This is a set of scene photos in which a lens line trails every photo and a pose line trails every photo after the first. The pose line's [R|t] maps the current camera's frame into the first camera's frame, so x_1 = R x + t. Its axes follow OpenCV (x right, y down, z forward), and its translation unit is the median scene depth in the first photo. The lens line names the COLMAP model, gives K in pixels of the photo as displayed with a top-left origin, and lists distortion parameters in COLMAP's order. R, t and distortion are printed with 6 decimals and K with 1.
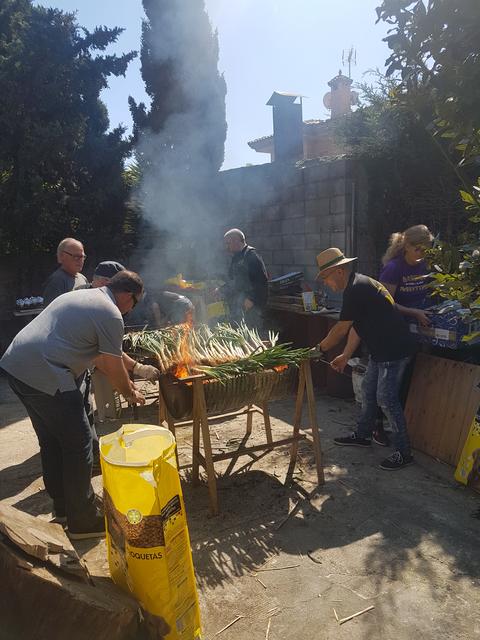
lens RADIAL K [[481.8, 0, 238.4], [0, 481.8, 308.4], [0, 0, 1]] dist [-0.001997, 0.004203]
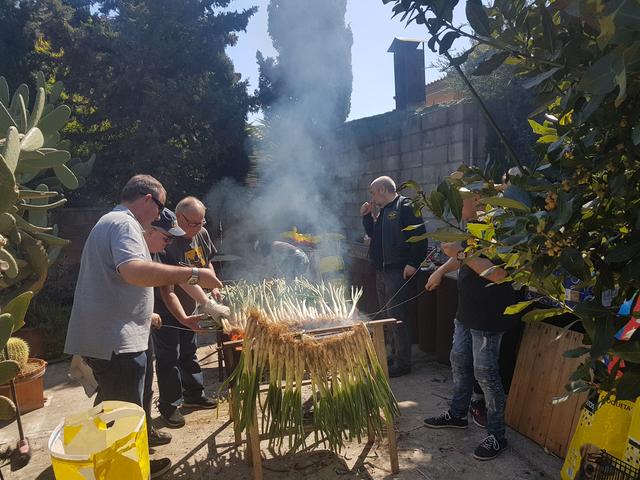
lens RADIAL K [[481.8, 0, 320.0], [0, 481.8, 240.0], [0, 0, 1]] dist [-0.001997, 0.004203]
pose [[0.990959, 0.005051, -0.134072, 0.121596], [-0.011232, 0.998906, -0.045387, -0.003707], [0.133696, 0.046483, 0.989932, 0.098613]]
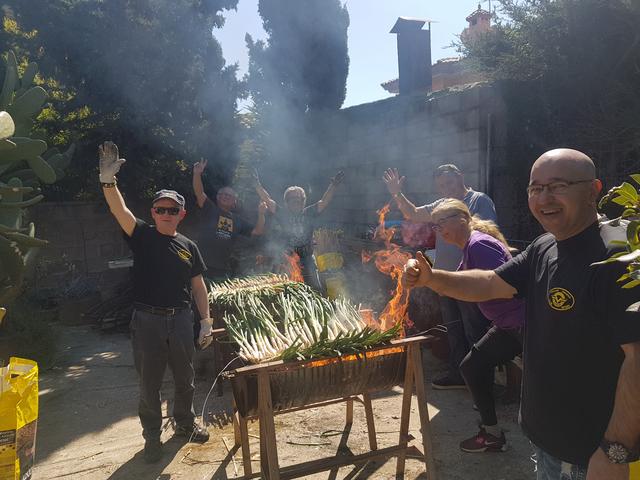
lens RADIAL K [[497.4, 0, 314.5], [0, 497.4, 249.0], [0, 0, 1]] dist [-0.061208, 0.083928]
pose [[0.993197, 0.004911, -0.116341, 0.059134], [-0.006636, 0.999874, -0.014439, -0.018460], [0.116255, 0.015113, 0.993104, 0.184228]]
